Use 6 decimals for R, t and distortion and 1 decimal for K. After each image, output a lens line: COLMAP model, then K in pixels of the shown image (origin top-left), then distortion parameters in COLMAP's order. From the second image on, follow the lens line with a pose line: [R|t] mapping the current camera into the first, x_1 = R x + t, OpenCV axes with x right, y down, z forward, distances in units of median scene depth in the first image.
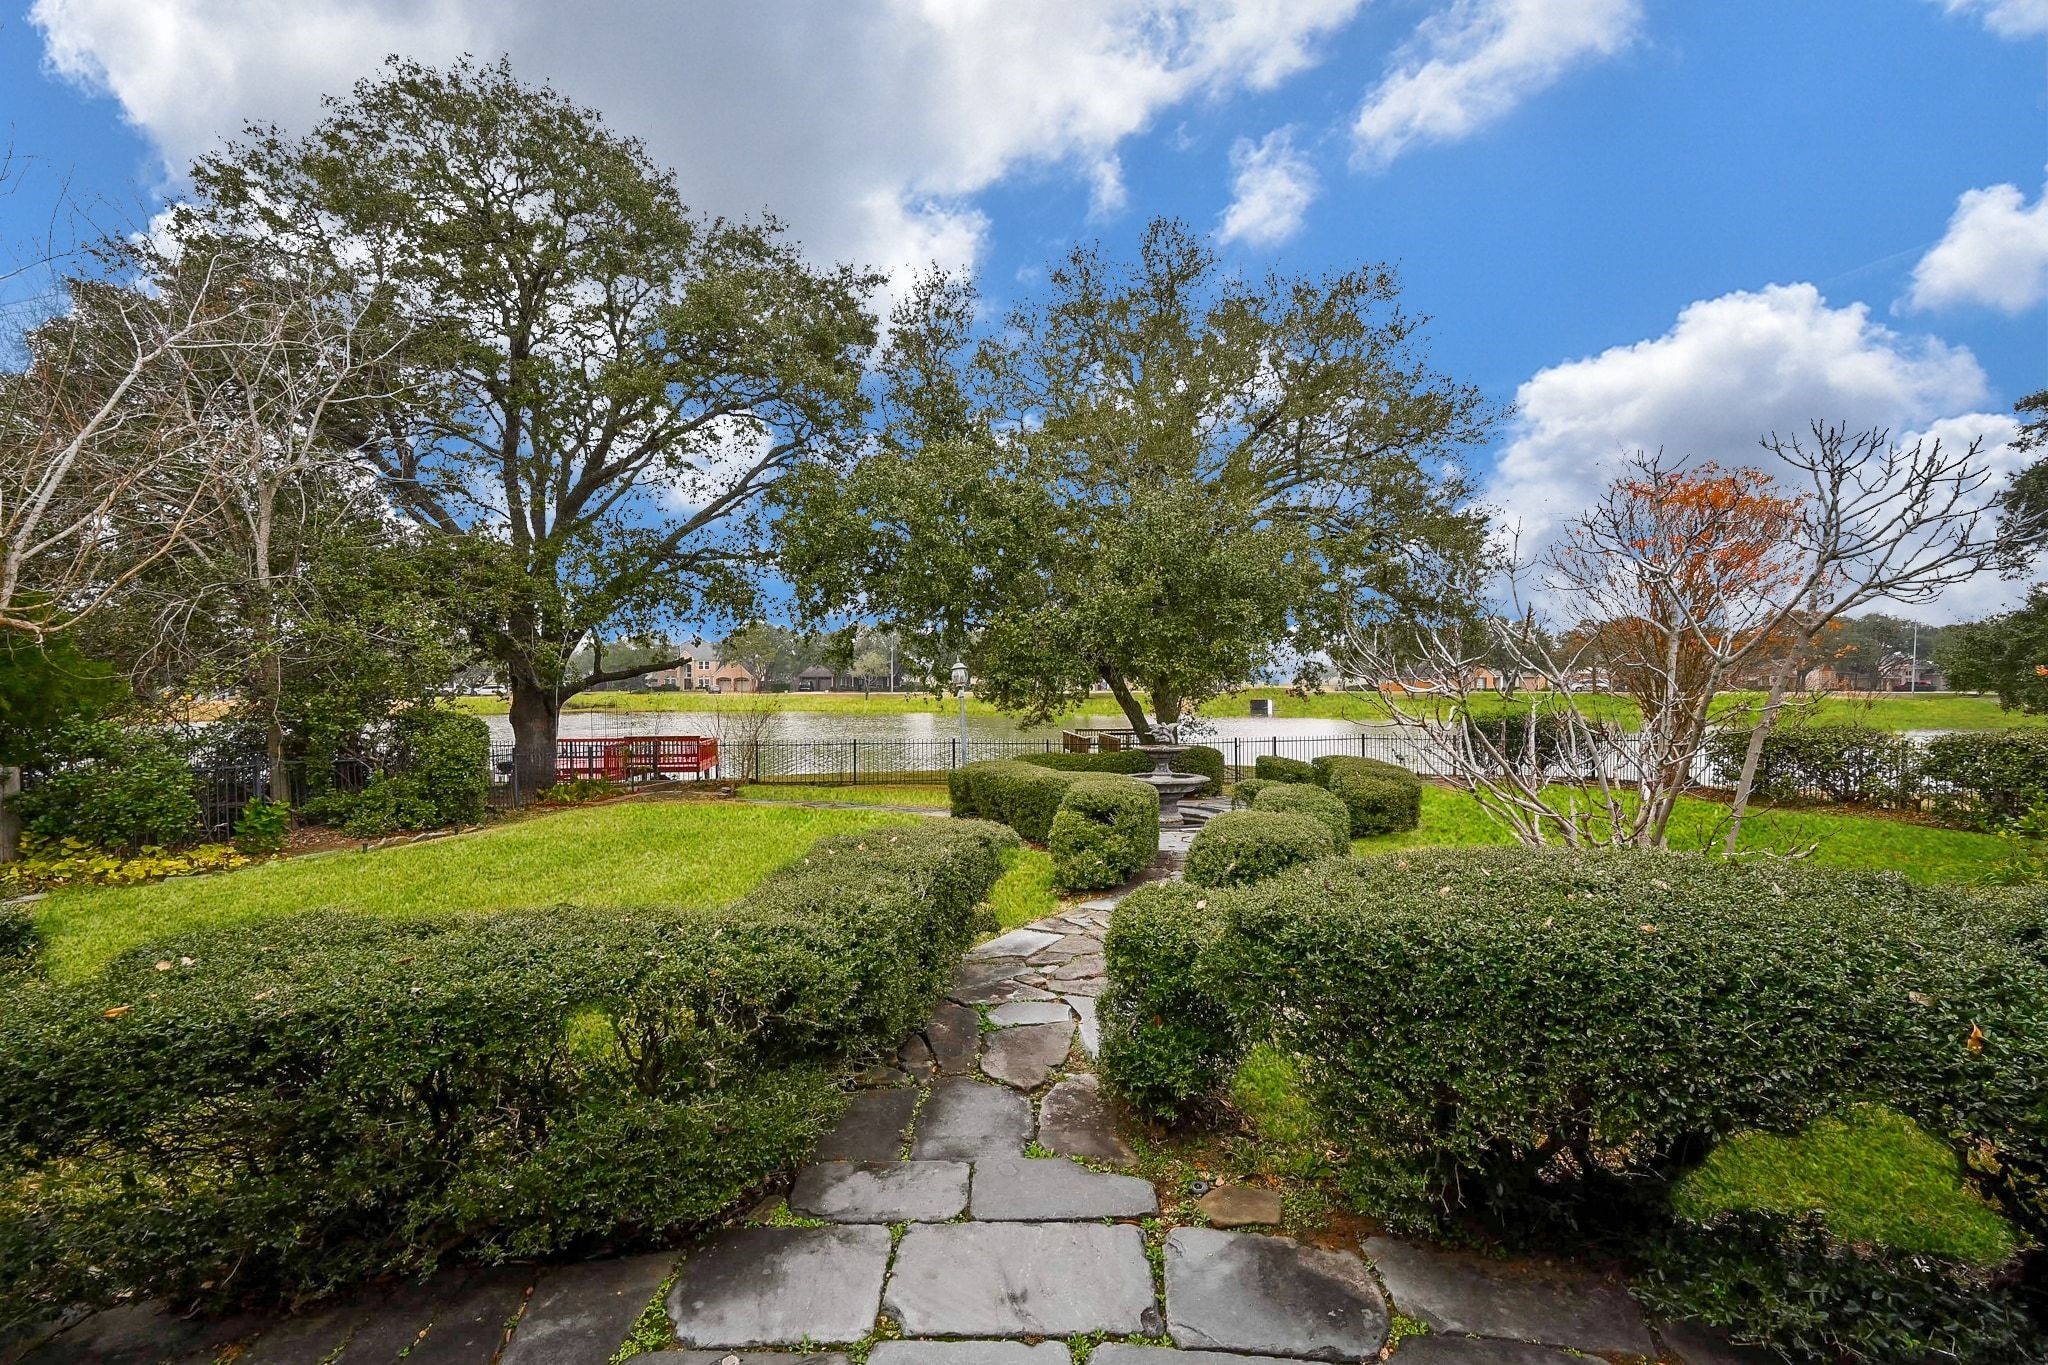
lens RADIAL K [[834.0, 0, 1024.0], [0, 834.0, 682.5], [0, 0, 1]] dist [0.001588, 0.000302]
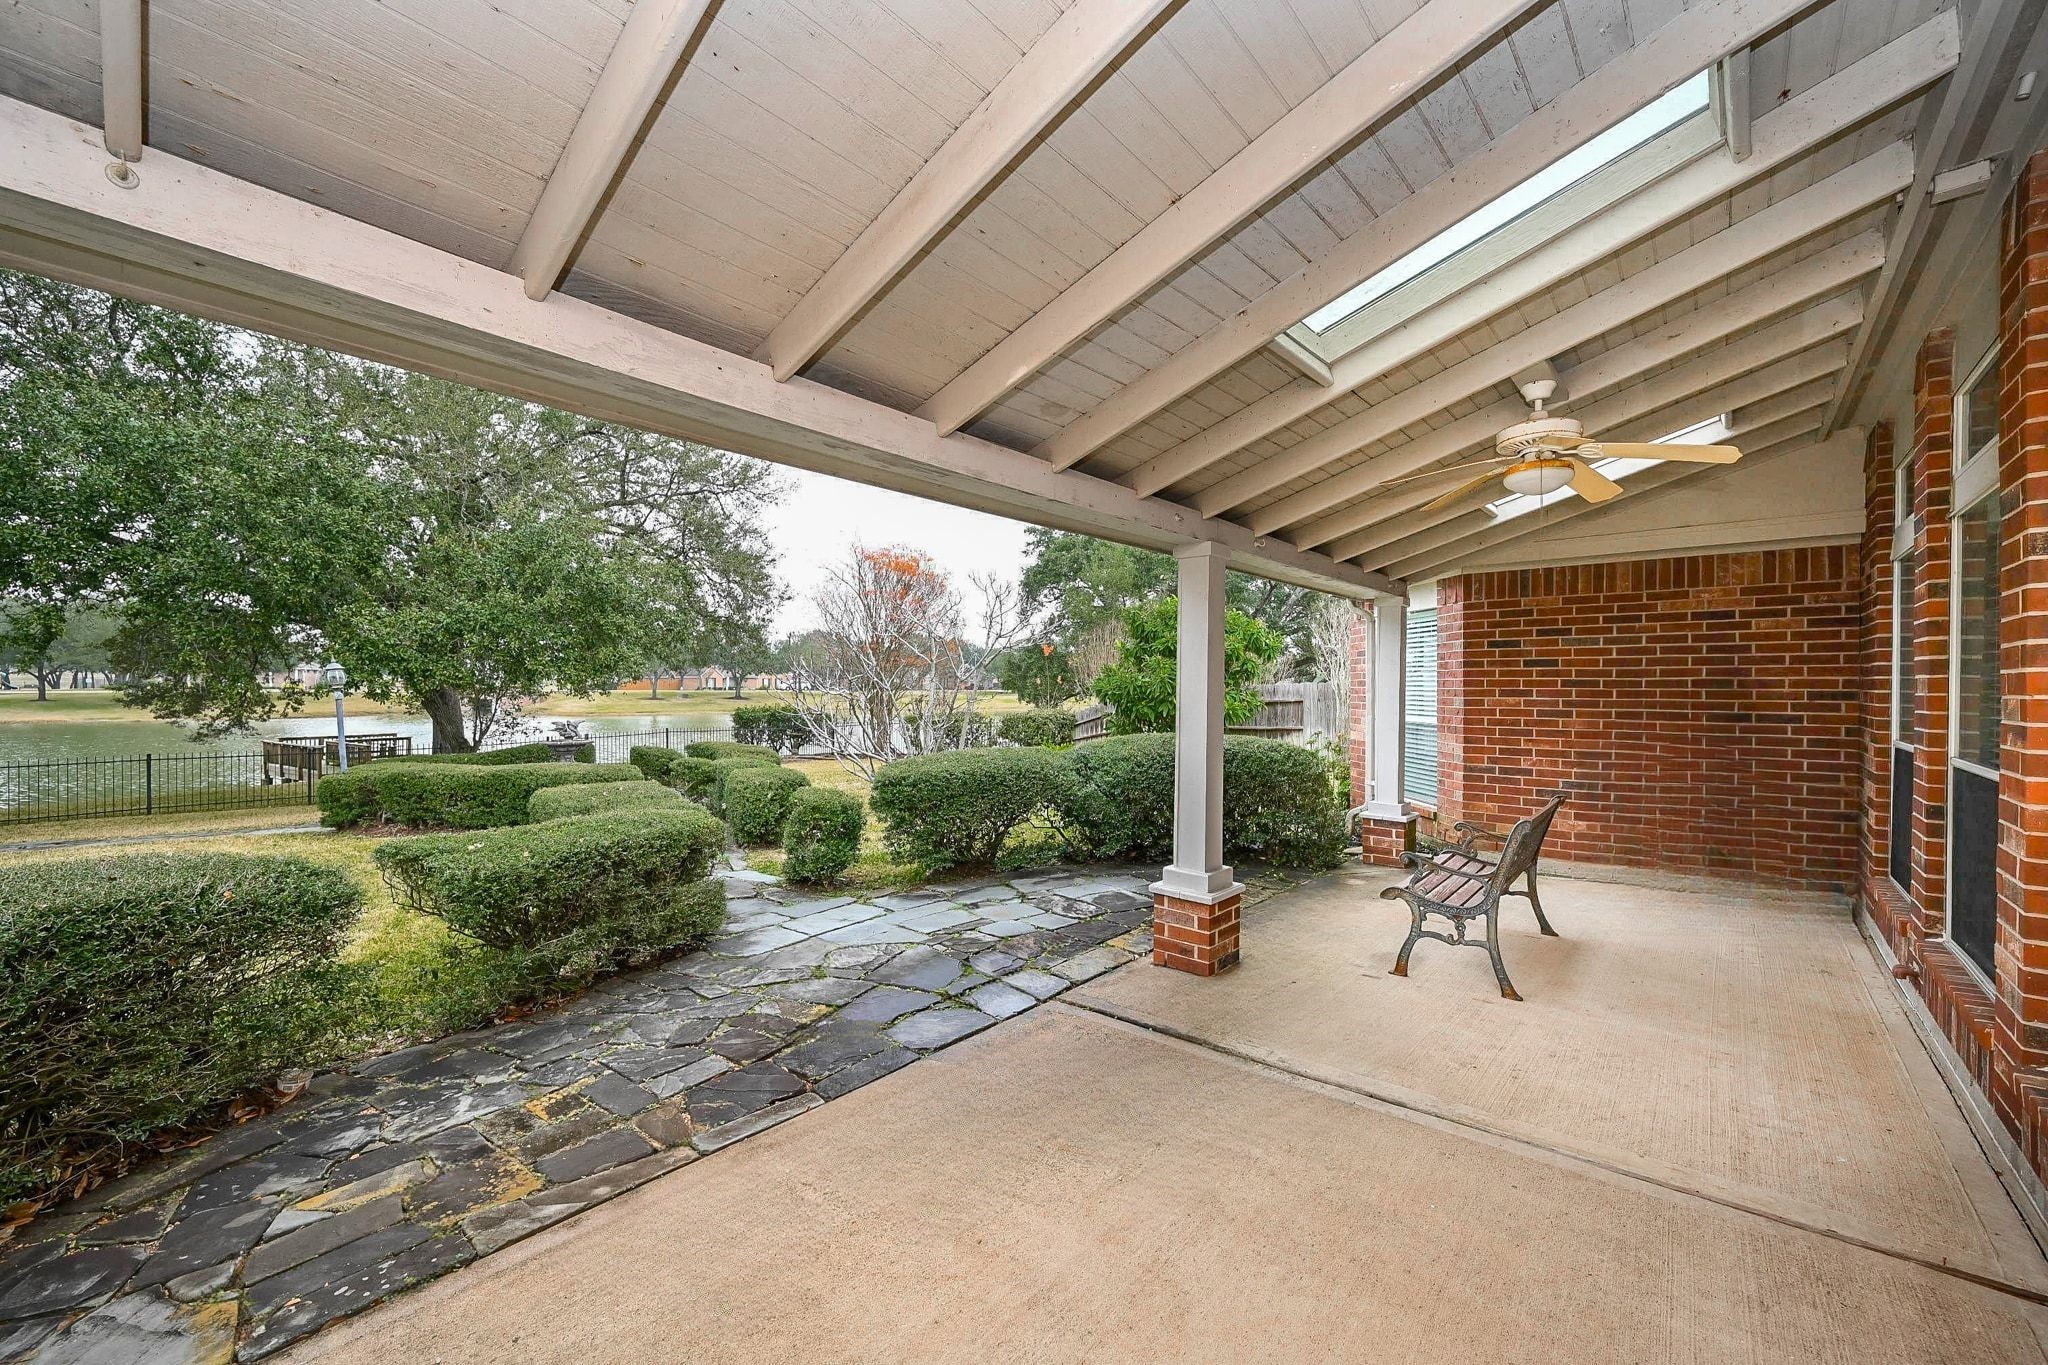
lens RADIAL K [[848.4, 0, 1024.0], [0, 848.4, 682.5], [0, 0, 1]] dist [-0.000037, -0.000005]
pose [[0.632271, 0.005989, 0.774724, -0.228767], [-0.008413, 0.999964, -0.000864, -0.006007], [-0.774702, -0.005971, 0.632299, -0.155369]]
